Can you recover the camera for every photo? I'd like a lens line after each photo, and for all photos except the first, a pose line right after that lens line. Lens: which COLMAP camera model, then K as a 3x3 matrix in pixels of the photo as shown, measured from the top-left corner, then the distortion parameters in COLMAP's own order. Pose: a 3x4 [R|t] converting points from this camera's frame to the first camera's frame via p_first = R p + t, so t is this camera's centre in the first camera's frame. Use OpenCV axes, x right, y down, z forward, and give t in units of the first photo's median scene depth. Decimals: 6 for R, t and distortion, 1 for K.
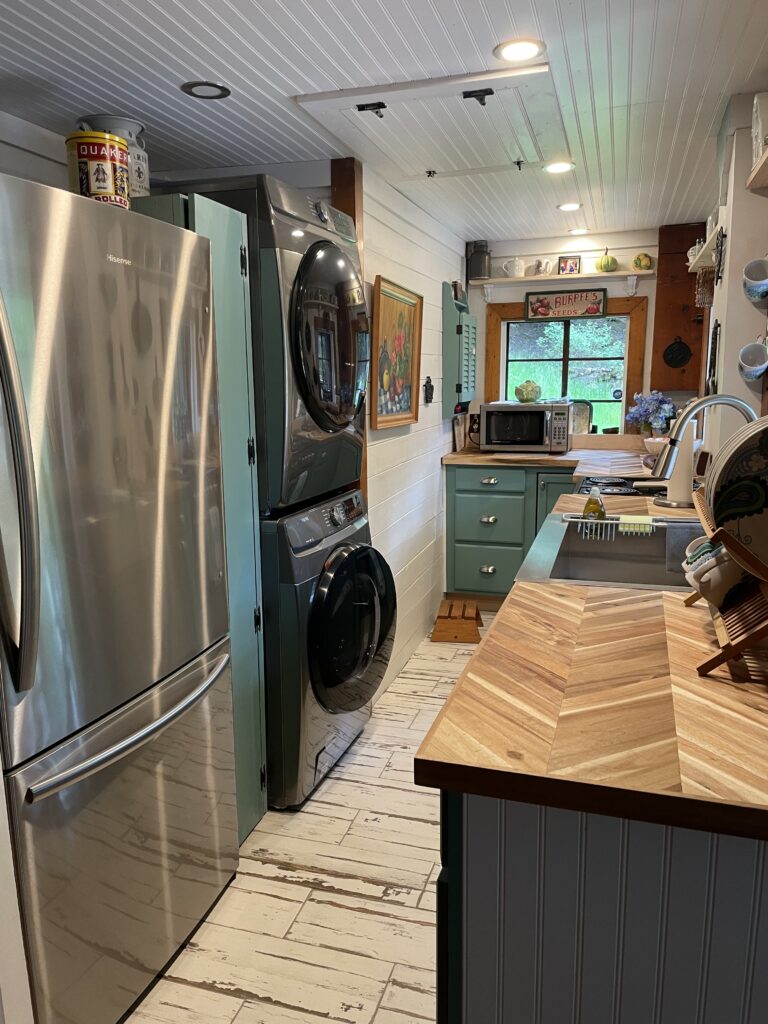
lens RADIAL K [[738.2, 0, 384.0], [0, 738.2, 512.0], [0, 0, 1]] dist [0.088158, -0.086670]
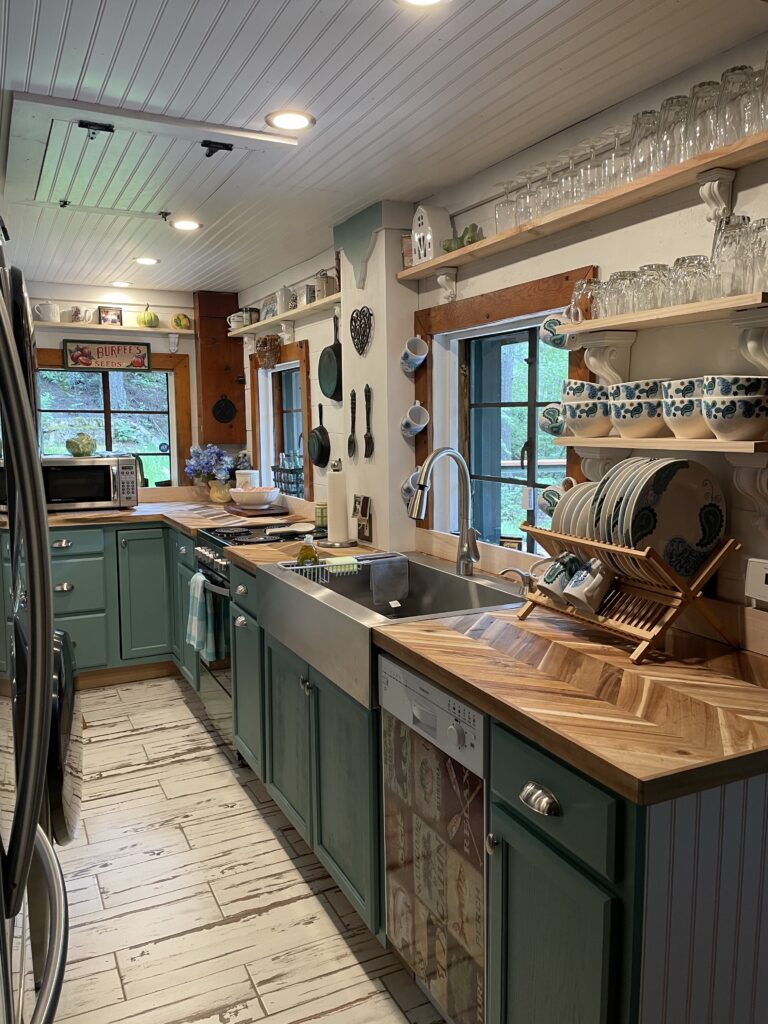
lens RADIAL K [[738.2, 0, 384.0], [0, 738.2, 512.0], [0, 0, 1]] dist [0.088158, -0.086670]
pose [[0.745410, -0.069859, 0.662936, -0.154096], [0.115760, 0.992949, -0.025526, -0.012225], [-0.656478, 0.095769, 0.748241, 0.066052]]
